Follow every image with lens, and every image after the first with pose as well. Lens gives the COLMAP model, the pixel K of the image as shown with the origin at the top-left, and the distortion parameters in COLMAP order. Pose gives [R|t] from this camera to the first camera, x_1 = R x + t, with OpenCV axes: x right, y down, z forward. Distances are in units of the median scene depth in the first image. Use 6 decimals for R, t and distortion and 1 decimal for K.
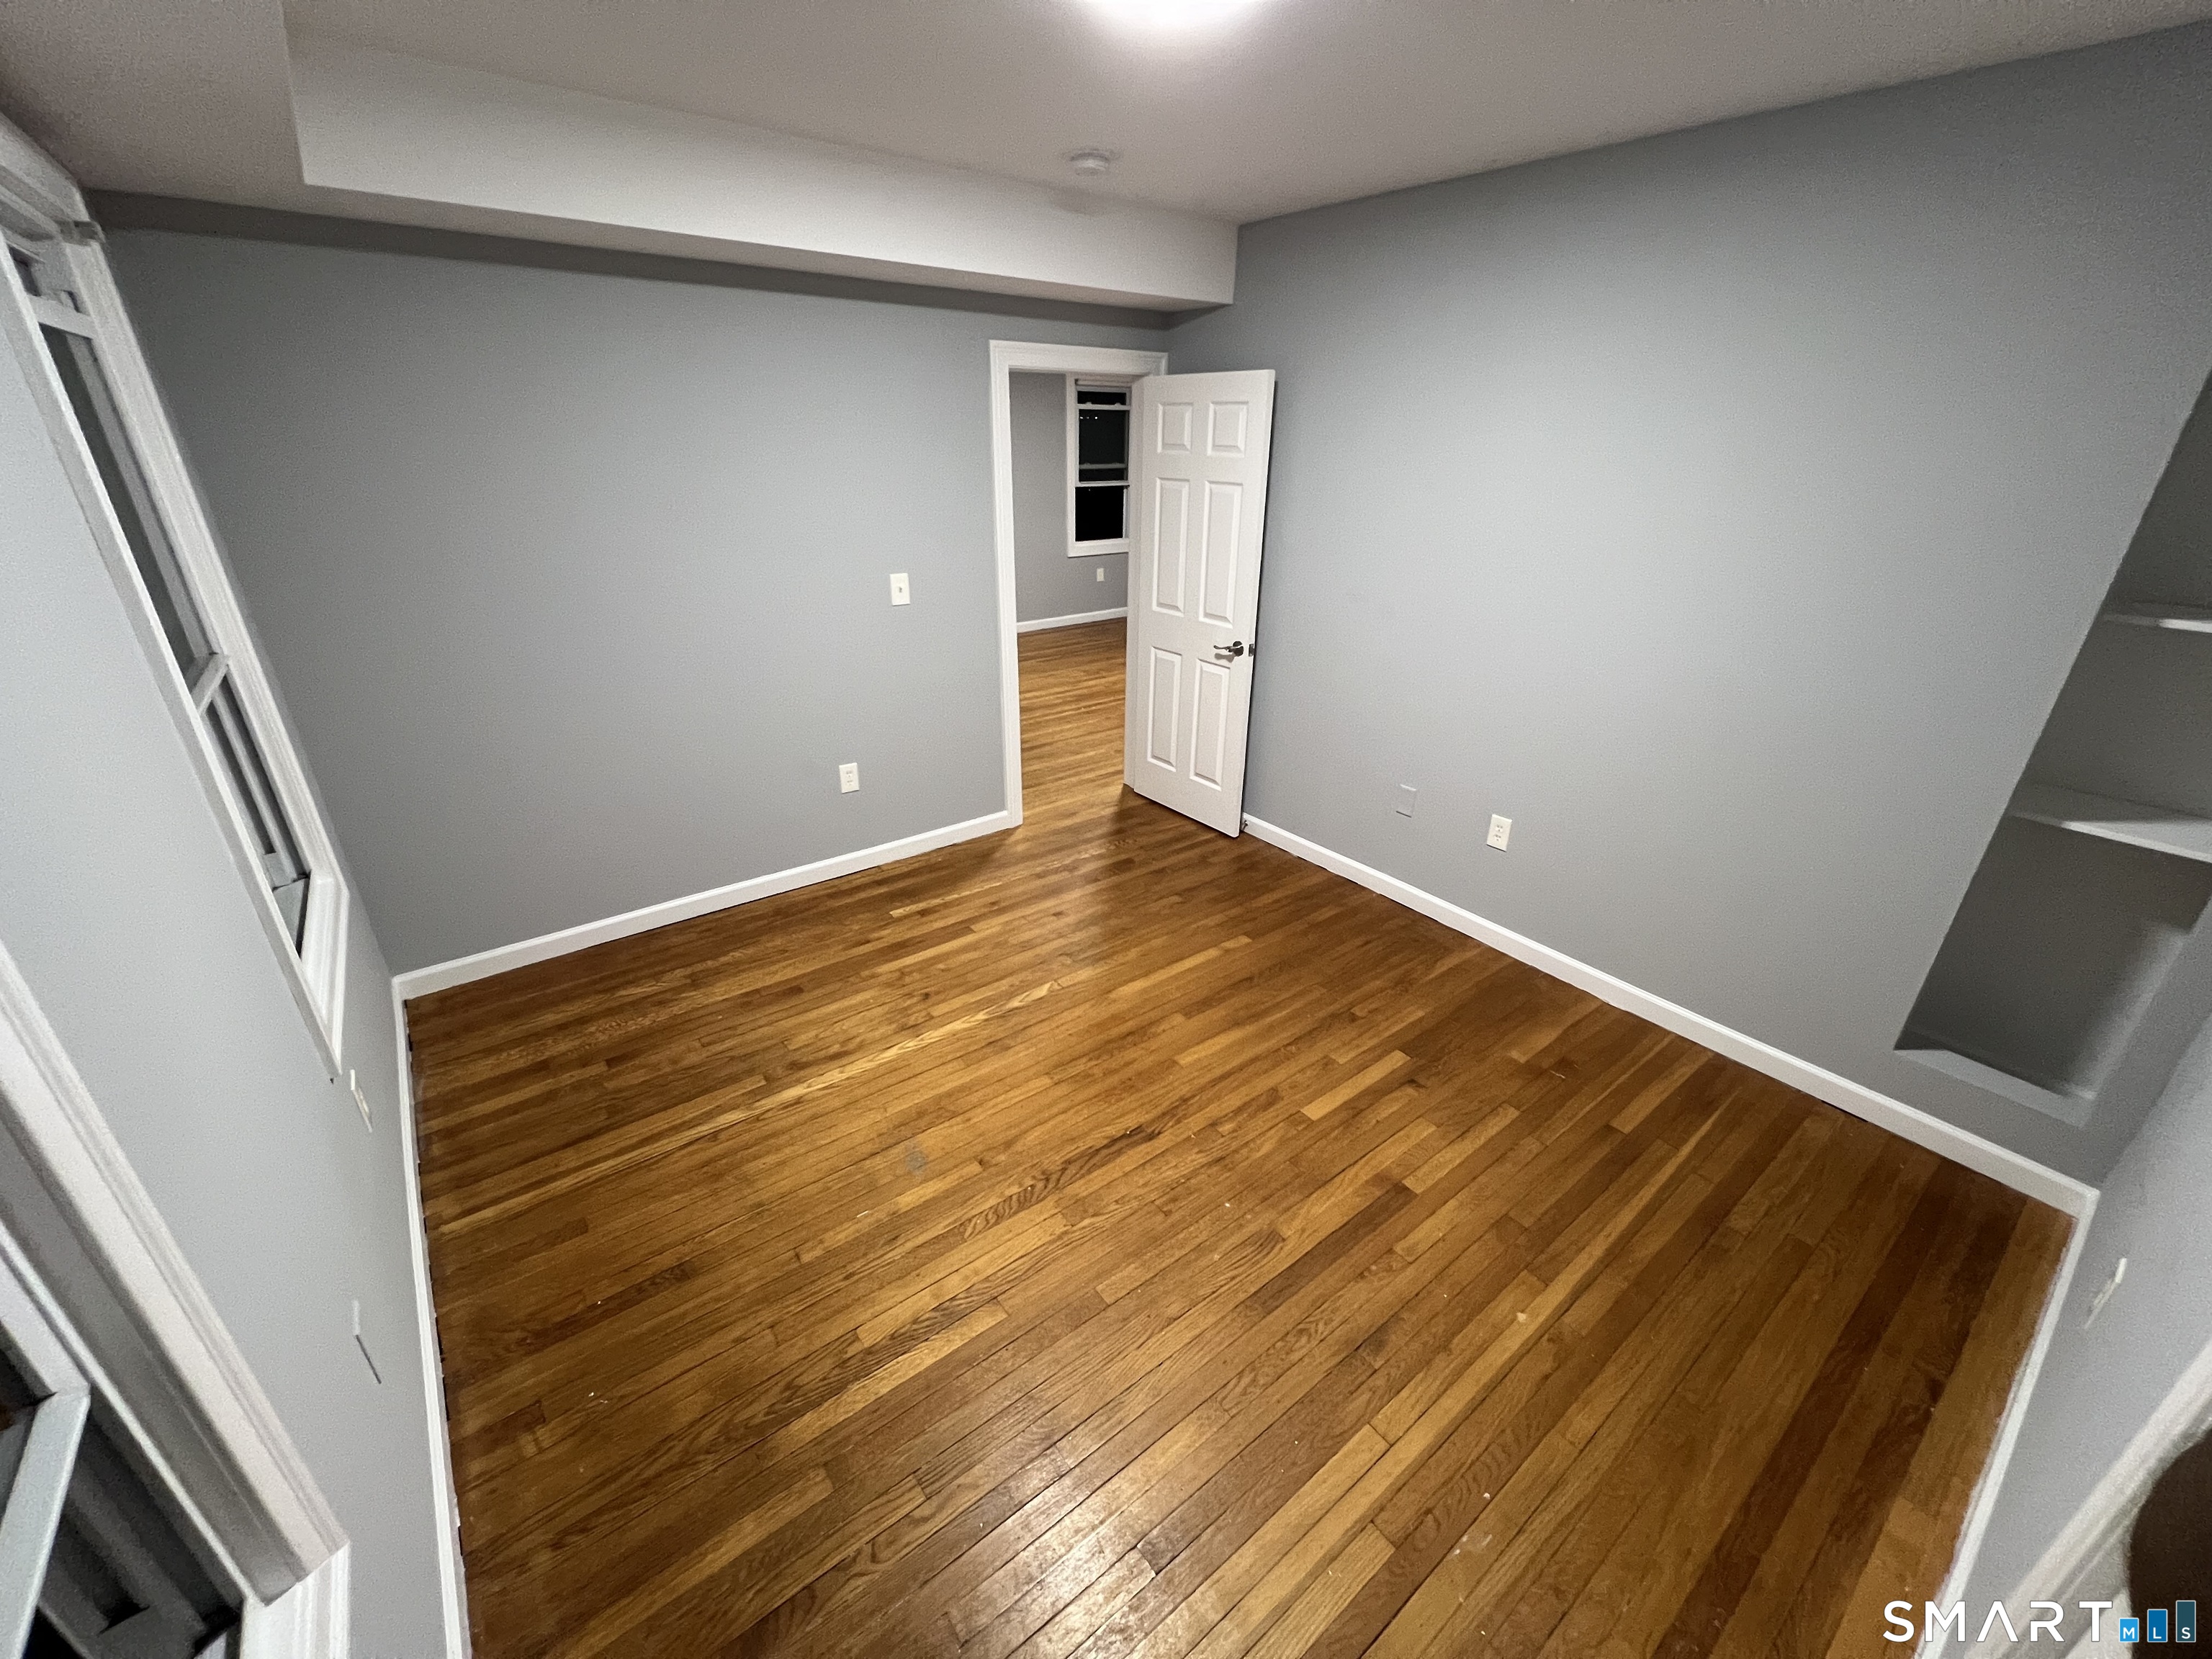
lens RADIAL K [[883.6, 0, 1106.2], [0, 883.6, 822.3], [0, 0, 1]] dist [-0.002232, -0.000156]
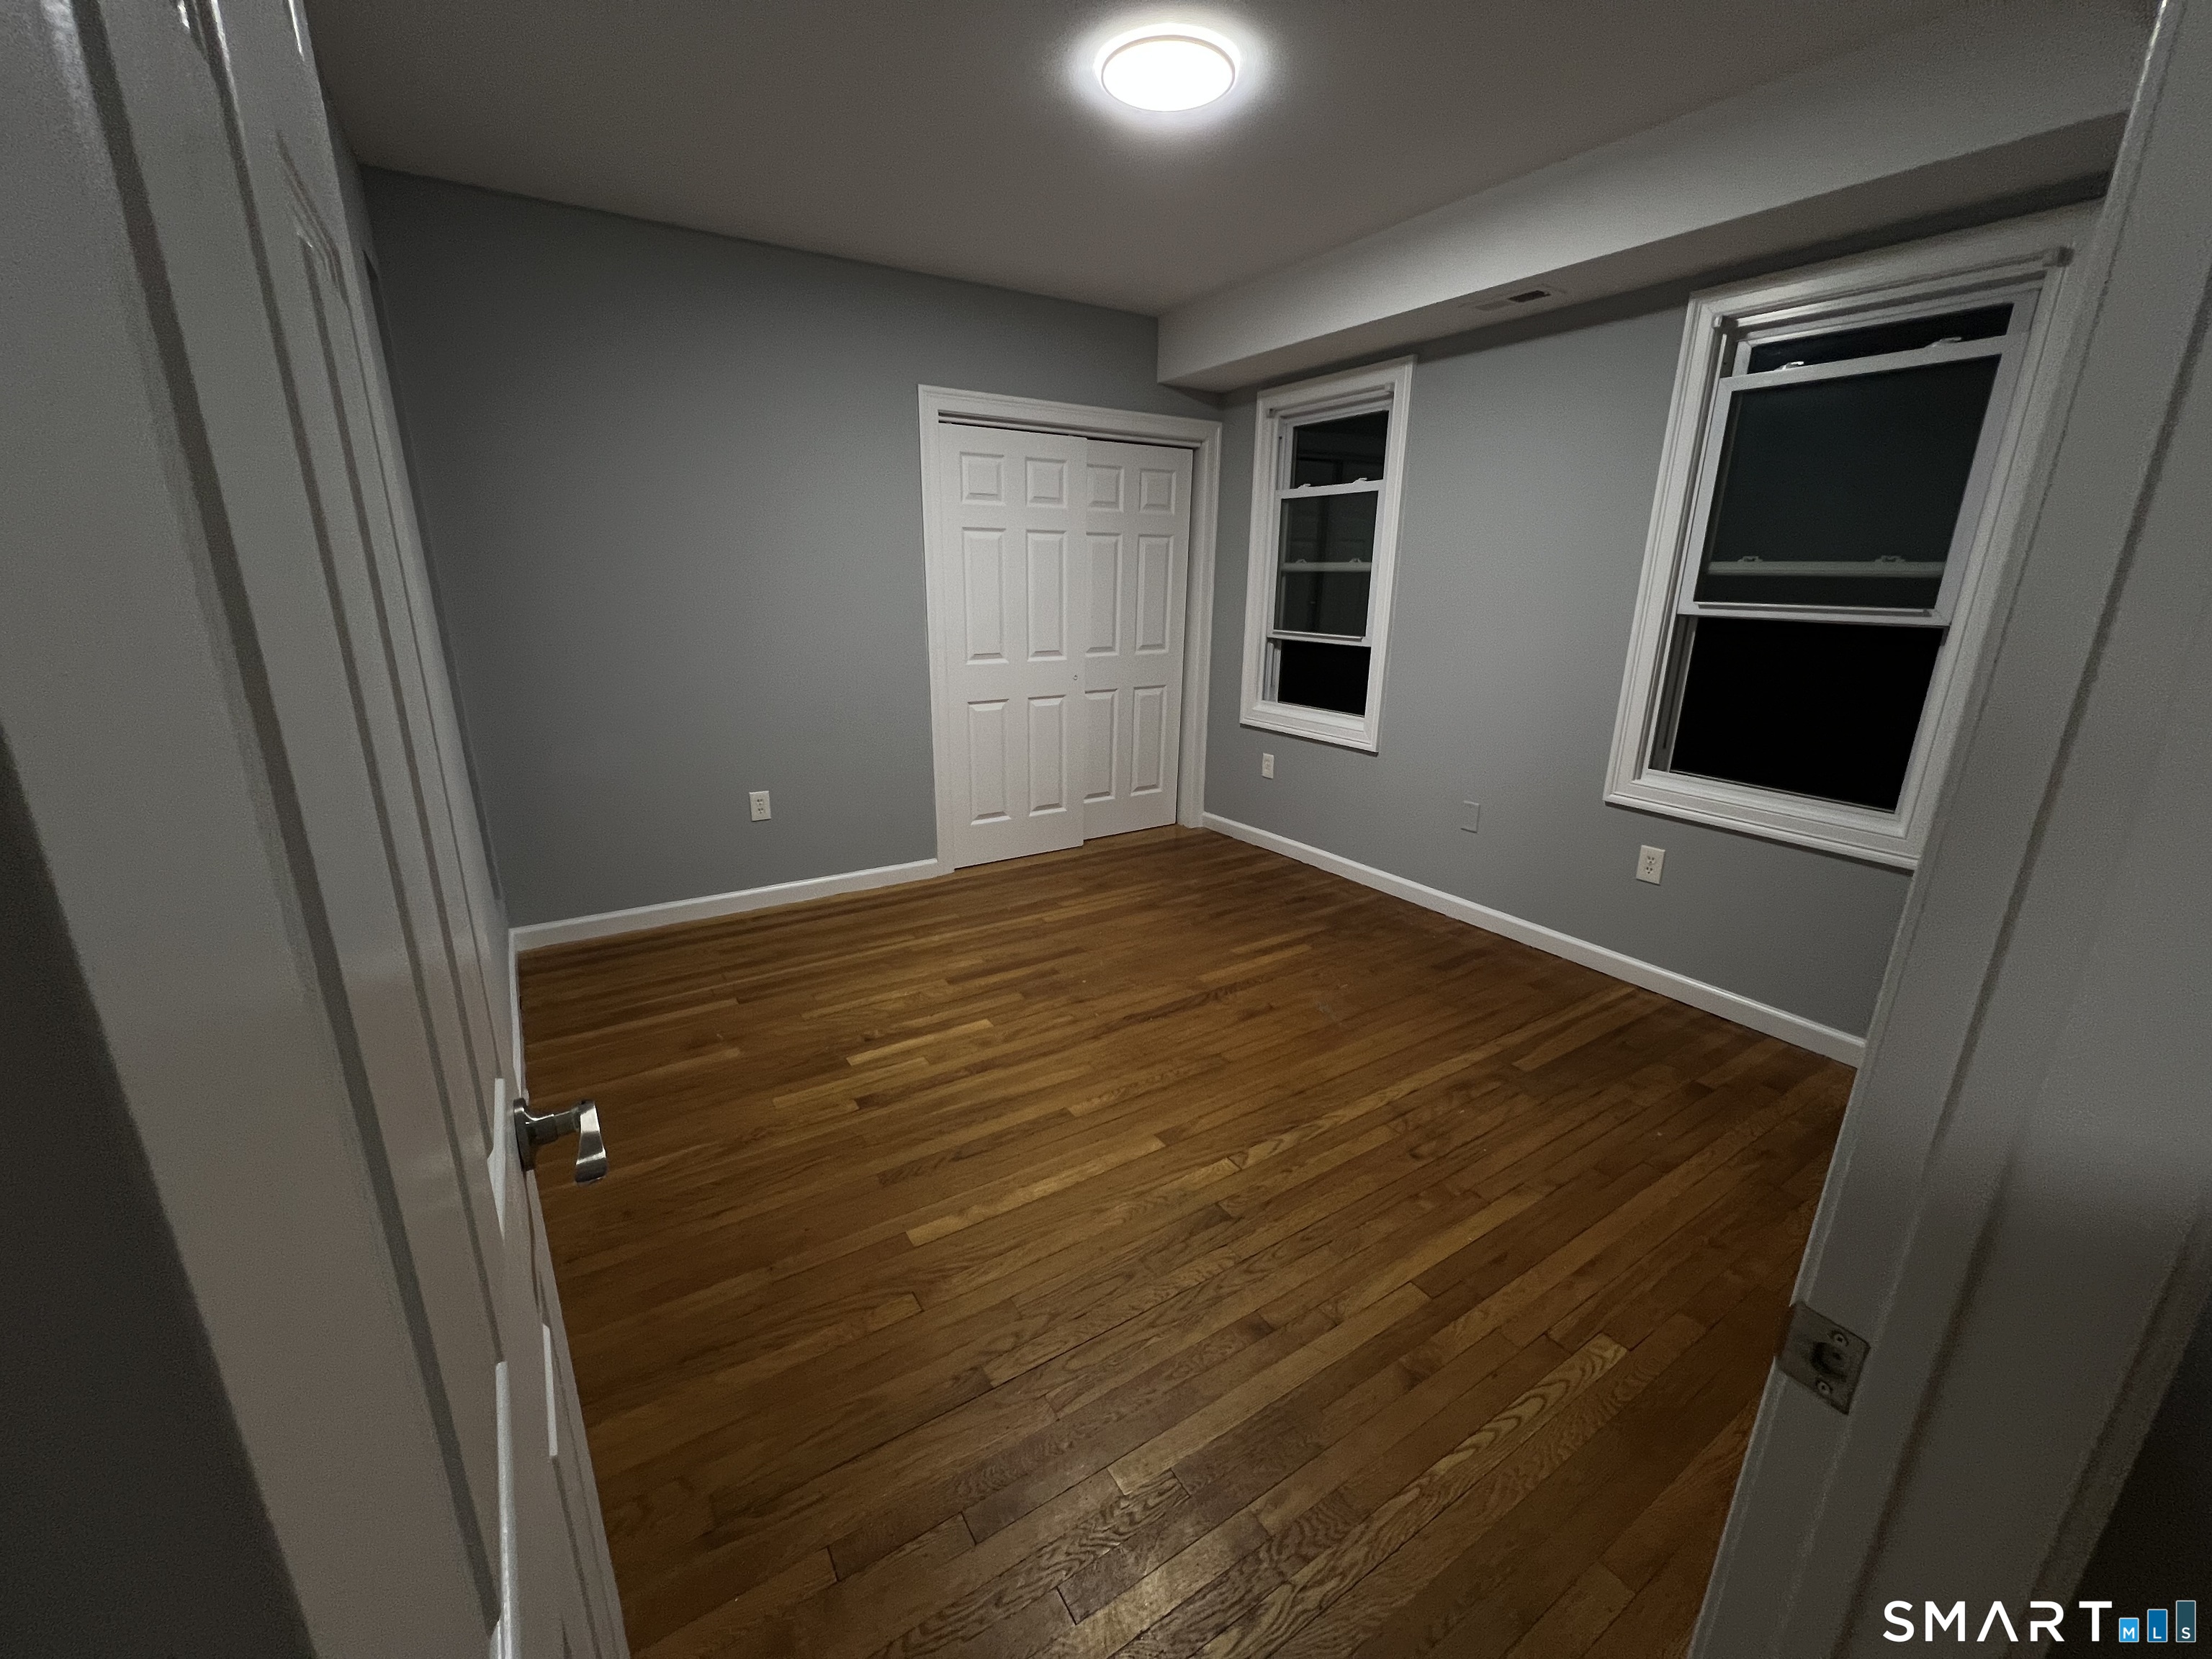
lens RADIAL K [[883.6, 0, 1098.2], [0, 883.6, 826.7], [0, 0, 1]] dist [-0.002232, -0.000156]
pose [[-0.995631, -0.043908, 0.082402, 0.008203], [0.019732, 0.763648, 0.645331, -0.545358], [-0.091261, 0.644138, -0.759446, 1.581109]]
